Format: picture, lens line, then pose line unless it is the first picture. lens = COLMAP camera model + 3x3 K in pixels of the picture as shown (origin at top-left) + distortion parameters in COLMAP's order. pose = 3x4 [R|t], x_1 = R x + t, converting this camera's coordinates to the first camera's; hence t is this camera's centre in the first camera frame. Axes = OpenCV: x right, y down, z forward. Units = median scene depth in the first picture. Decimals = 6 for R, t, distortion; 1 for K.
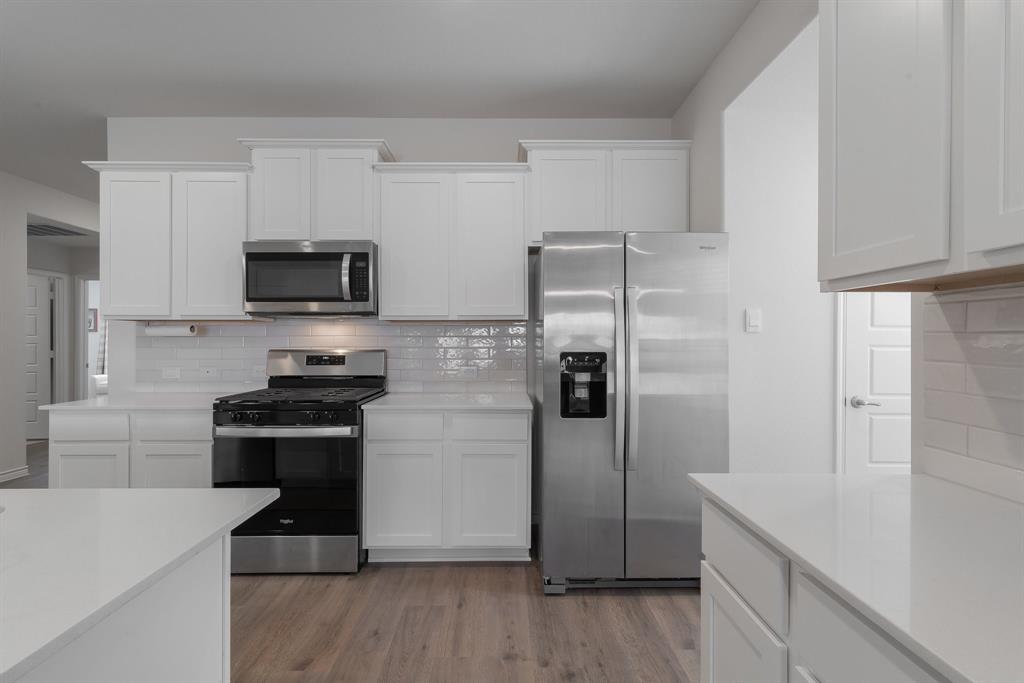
lens RADIAL K [[462.0, 0, 502.7], [0, 462.0, 339.4], [0, 0, 1]] dist [0.004624, 0.000188]
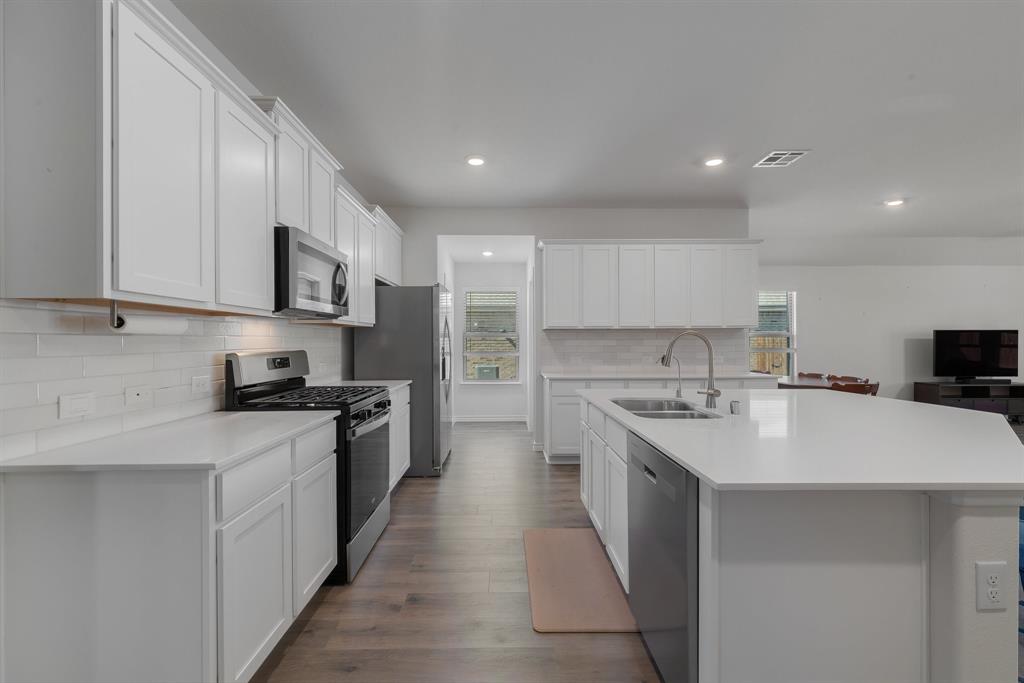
lens RADIAL K [[429.8, 0, 514.6], [0, 429.8, 341.7], [0, 0, 1]] dist [0.007888, 0.001804]
pose [[-0.042196, -0.000545, 0.999109, -1.379000], [0.002754, 0.999996, 0.000662, 0.003075], [-0.999106, 0.002779, -0.042194, 0.628355]]
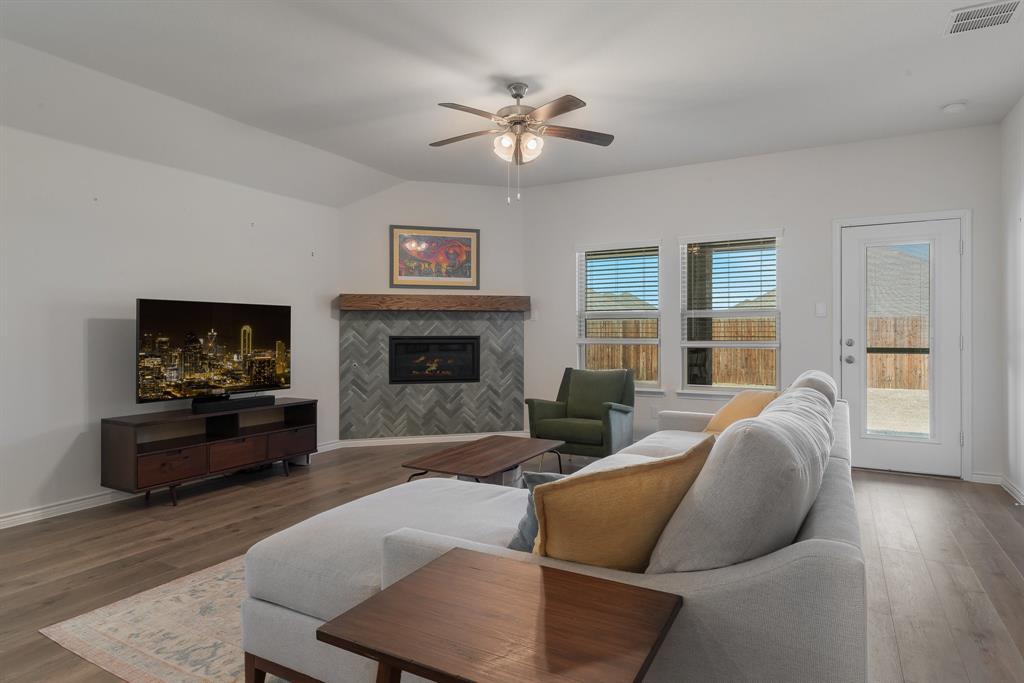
lens RADIAL K [[587.4, 0, 516.5], [0, 587.4, 334.1], [0, 0, 1]] dist [0.008959, -0.002516]
pose [[-0.888032, -0.000832, 0.459781, -0.552781], [-0.001671, 0.999998, -0.001419, 0.039188], [-0.459779, -0.002028, -0.888031, -0.953582]]
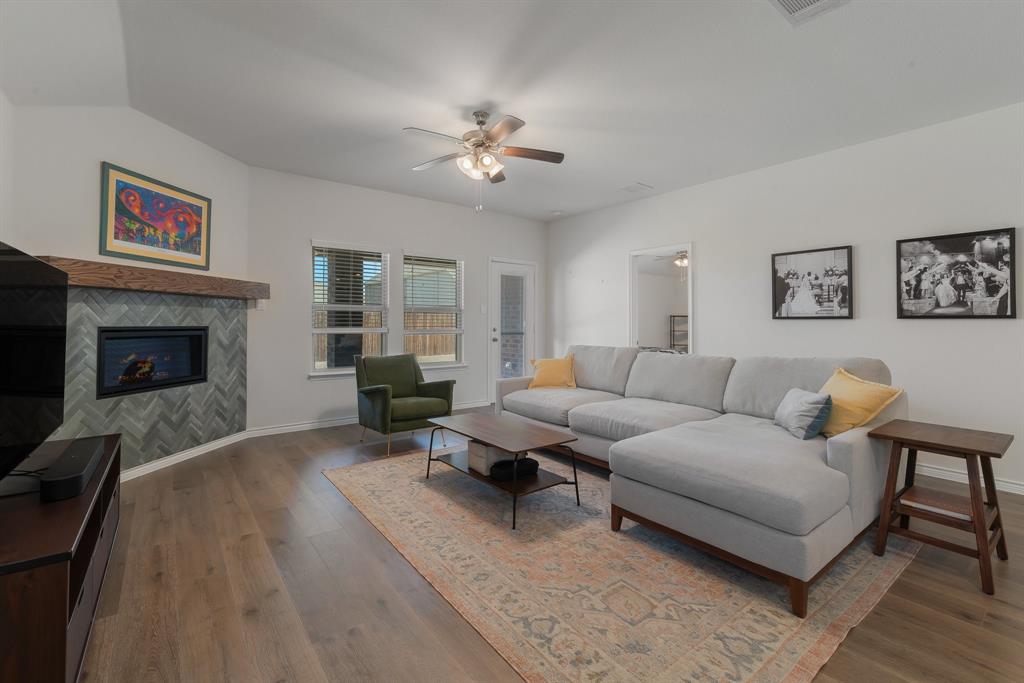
lens RADIAL K [[442.7, 0, 518.4], [0, 442.7, 310.4], [0, 0, 1]] dist [0.006178, 0.000022]
pose [[-0.776597, -0.021495, -0.629630, 0.794706], [-0.001767, 0.999488, -0.031943, 0.036440], [0.629995, -0.023695, -0.776238, -1.173812]]
